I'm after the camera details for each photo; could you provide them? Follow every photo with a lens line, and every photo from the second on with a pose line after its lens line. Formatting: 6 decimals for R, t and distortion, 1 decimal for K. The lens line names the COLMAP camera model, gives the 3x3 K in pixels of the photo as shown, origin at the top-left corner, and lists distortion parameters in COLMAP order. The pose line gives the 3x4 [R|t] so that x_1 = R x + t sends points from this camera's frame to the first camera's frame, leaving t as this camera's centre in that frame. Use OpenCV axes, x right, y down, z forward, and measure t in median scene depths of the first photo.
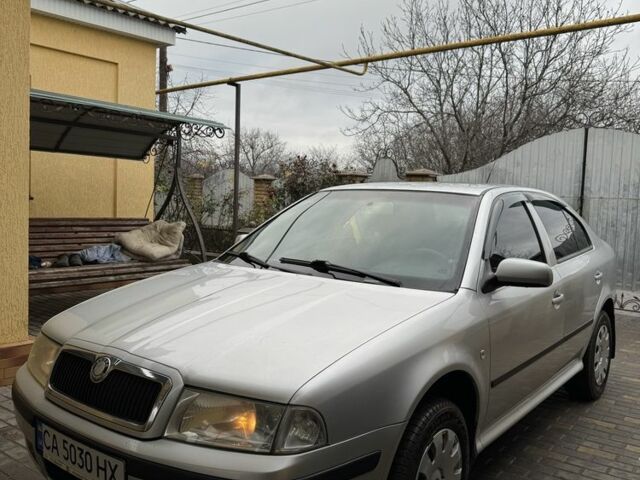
lens RADIAL K [[593.3, 0, 320.0], [0, 593.3, 240.0], [0, 0, 1]] dist [0.200526, -0.378509]
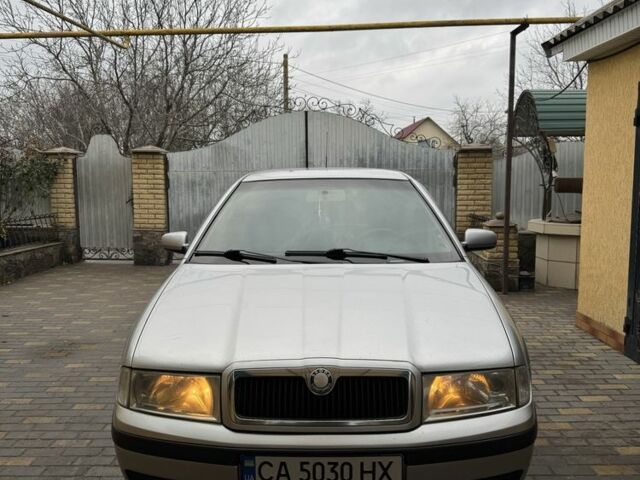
lens RADIAL K [[593.3, 0, 320.0], [0, 593.3, 240.0], [0, 0, 1]] dist [0.200526, -0.378509]
pose [[0.807432, -0.111322, 0.579363, -0.618542], [0.082555, 0.993694, 0.075881, -0.061502], [-0.584156, -0.013439, 0.811530, 0.143467]]
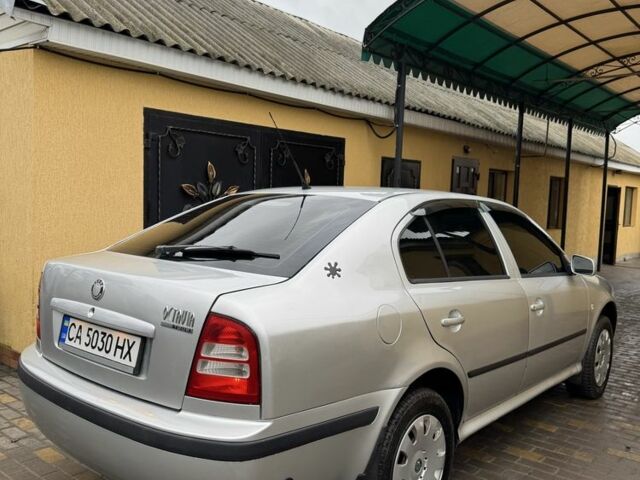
lens RADIAL K [[593.3, 0, 320.0], [0, 593.3, 240.0], [0, 0, 1]] dist [0.200526, -0.378509]
pose [[-0.996113, -0.069669, 0.053899, 0.343591], [-0.061386, 0.987896, 0.142454, -0.177721], [-0.063171, 0.138592, -0.988333, 2.587184]]
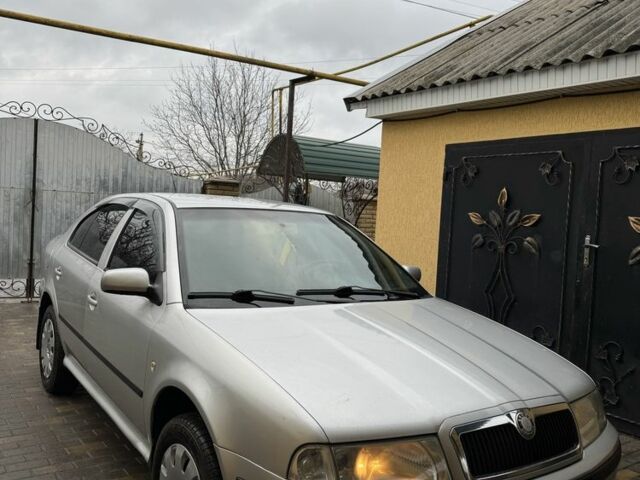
lens RADIAL K [[593.3, 0, 320.0], [0, 593.3, 240.0], [0, 0, 1]] dist [0.200526, -0.378509]
pose [[0.323633, -0.070300, 0.943568, -0.943942], [0.027056, 0.997516, 0.065040, -0.109412], [-0.945796, 0.004480, 0.324731, 0.679141]]
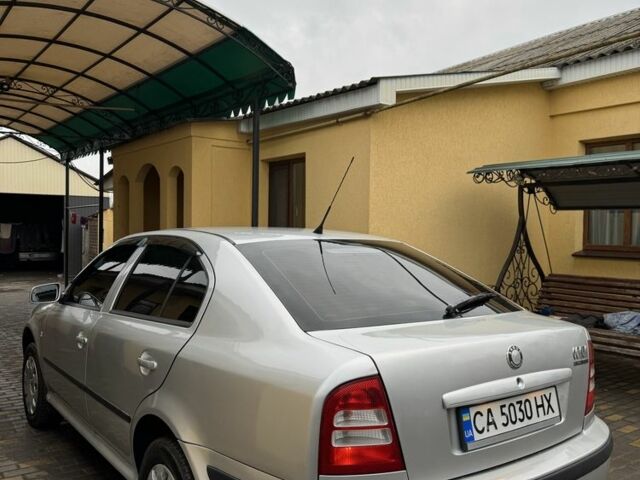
lens RADIAL K [[605.7, 0, 320.0], [0, 605.7, 240.0], [0, 0, 1]] dist [0.003693, 0.003061]
pose [[-0.297114, -0.020324, -0.954626, 1.260848], [-0.085766, 0.996300, 0.005483, -0.117586], [0.950982, 0.083503, -0.297758, 1.936139]]
